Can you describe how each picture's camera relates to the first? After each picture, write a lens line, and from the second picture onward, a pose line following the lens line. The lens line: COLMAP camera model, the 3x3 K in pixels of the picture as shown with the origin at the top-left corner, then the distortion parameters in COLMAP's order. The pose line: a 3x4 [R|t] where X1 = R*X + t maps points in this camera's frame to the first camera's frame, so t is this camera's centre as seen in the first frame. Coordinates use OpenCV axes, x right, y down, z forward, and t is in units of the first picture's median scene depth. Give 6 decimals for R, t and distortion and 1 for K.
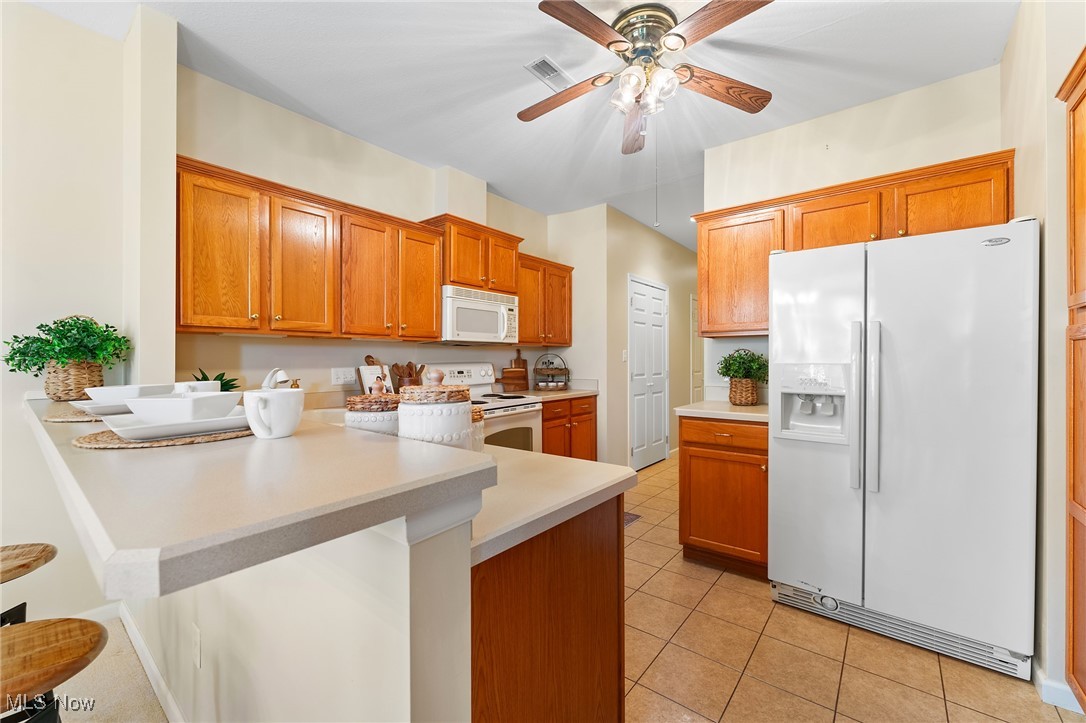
lens RADIAL K [[439.7, 0, 542.9], [0, 439.7, 360.5], [0, 0, 1]] dist [0.000086, 0.000472]
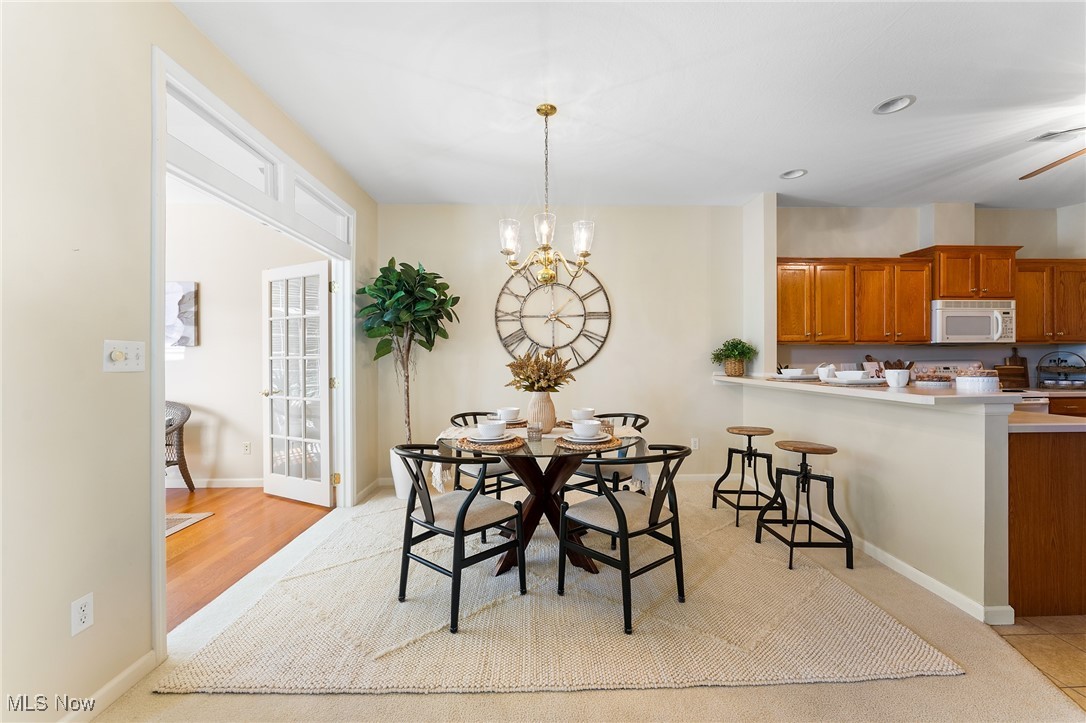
lens RADIAL K [[439.7, 0, 551.4], [0, 439.7, 355.3], [0, 0, 1]] dist [0.000086, 0.000472]
pose [[0.658300, -0.004482, -0.752742, 0.007816], [0.000340, 0.999984, -0.005657, -0.002370], [0.752756, 0.003468, 0.658291, -0.642102]]
